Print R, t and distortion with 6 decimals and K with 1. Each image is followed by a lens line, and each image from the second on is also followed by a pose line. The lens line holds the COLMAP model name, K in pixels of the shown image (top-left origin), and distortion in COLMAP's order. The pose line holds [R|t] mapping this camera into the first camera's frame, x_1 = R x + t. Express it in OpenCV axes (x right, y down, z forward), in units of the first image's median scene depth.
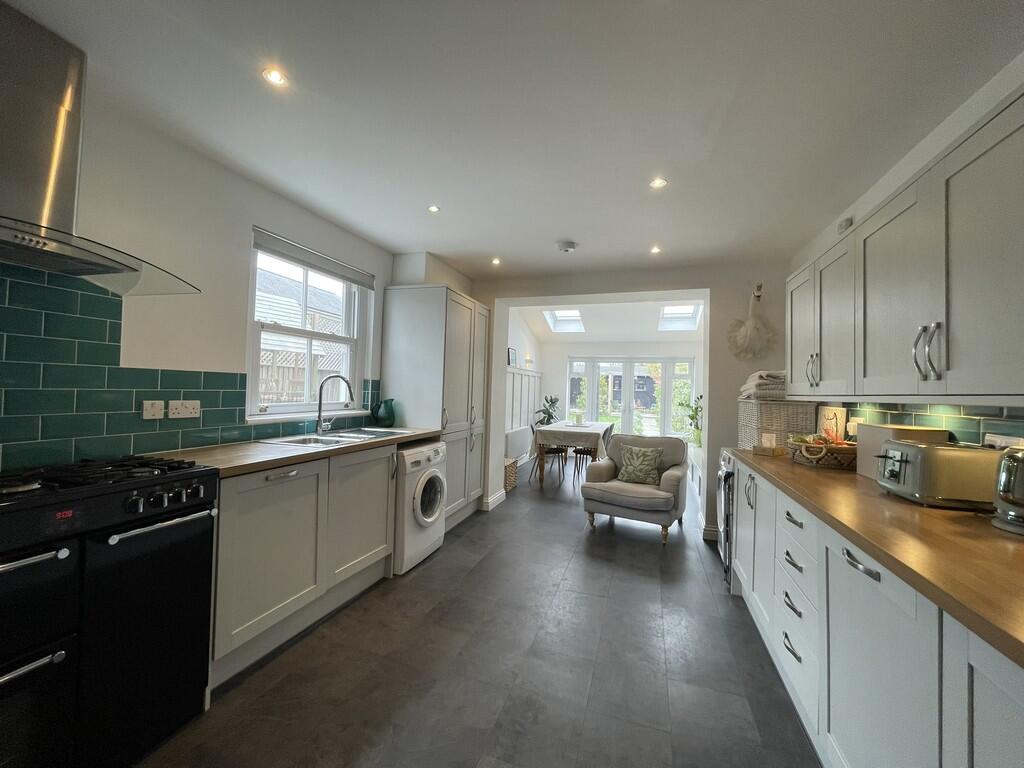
lens RADIAL K [[409.8, 0, 512.5], [0, 409.8, 381.5], [0, 0, 1]] dist [-0.005919, 0.000584]
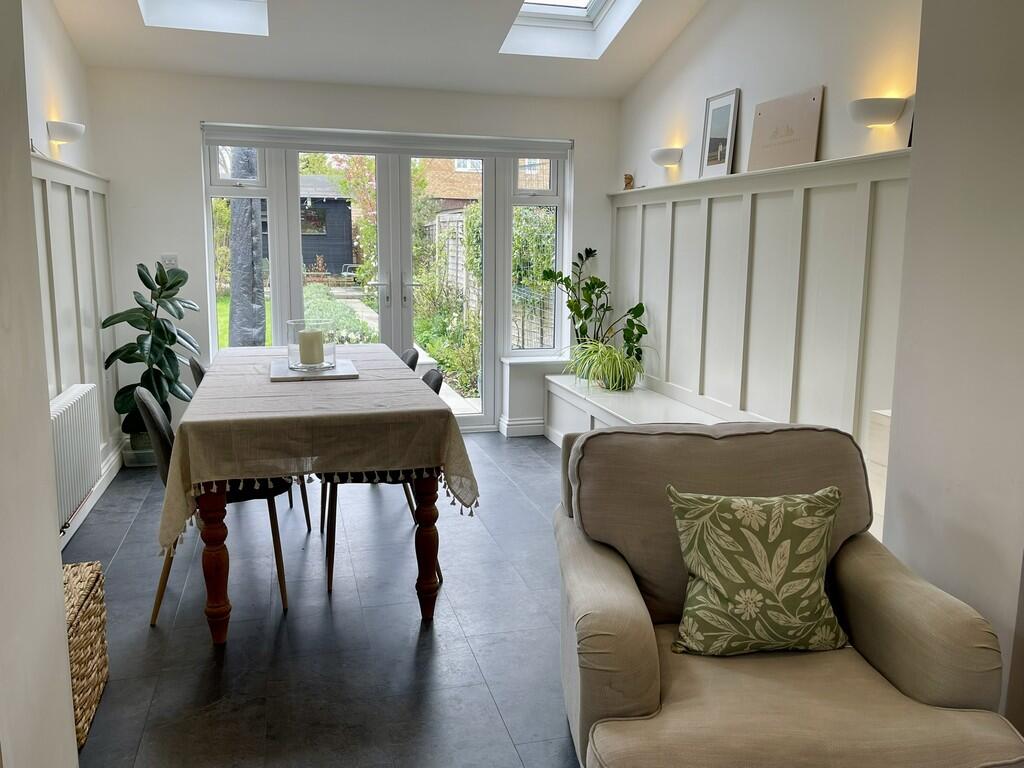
lens RADIAL K [[852.1, 0, 516.5], [0, 852.1, 380.7], [0, 0, 1]] dist [0.046591, 0.005176]
pose [[0.834843, -0.109198, 0.539549, -0.072256], [0.003202, 0.981075, 0.193601, 0.001137], [-0.550479, -0.159899, 0.819393, 0.832355]]
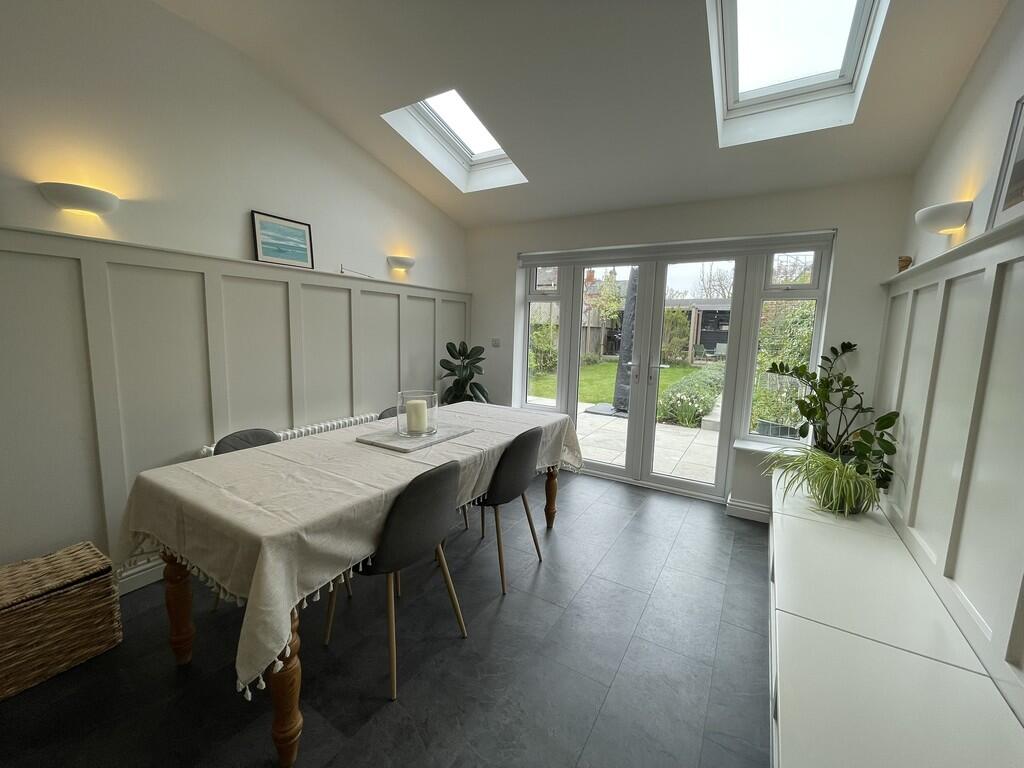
lens RADIAL K [[409.8, 0, 512.7], [0, 409.8, 383.8], [0, 0, 1]] dist [-0.005919, 0.000584]
pose [[0.974001, 0.026920, -0.224939, 0.591209], [0.006516, 0.989175, 0.146597, 0.034526], [0.226450, -0.144252, 0.963282, 1.335855]]
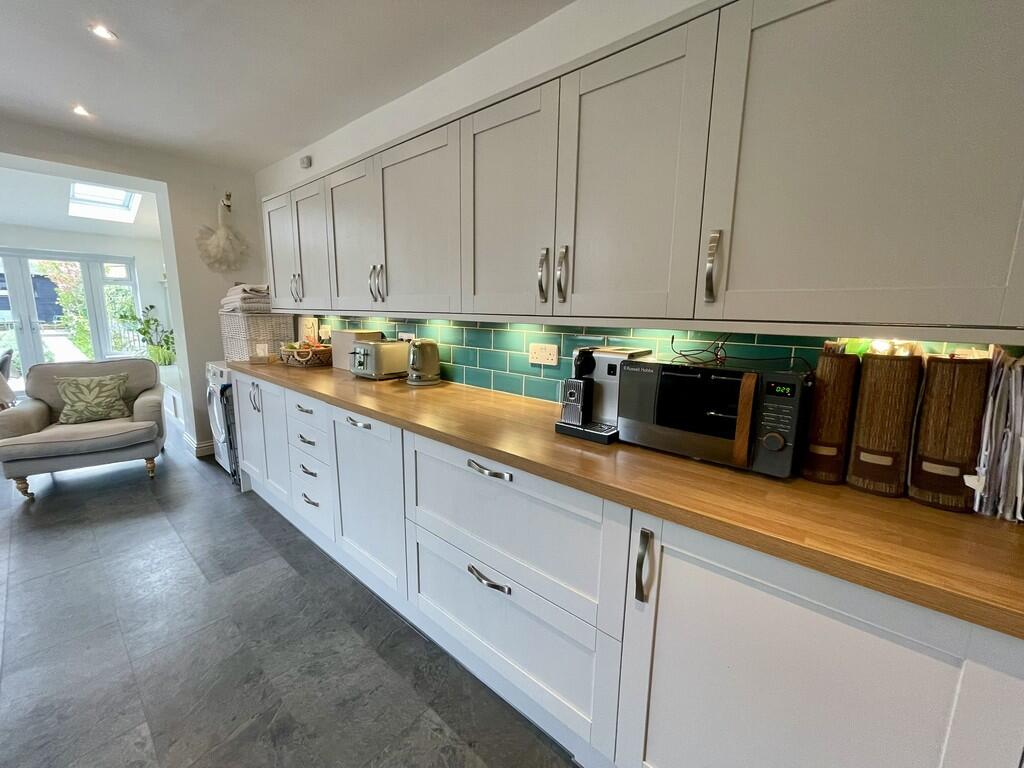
lens RADIAL K [[409.8, 0, 508.3], [0, 409.8, 380.5], [0, 0, 1]] dist [-0.005919, 0.000584]
pose [[0.386077, -0.178764, 0.904980, -0.104836], [-0.027877, 0.978334, 0.205146, -0.016914], [-0.922045, -0.104431, 0.372729, -0.034235]]
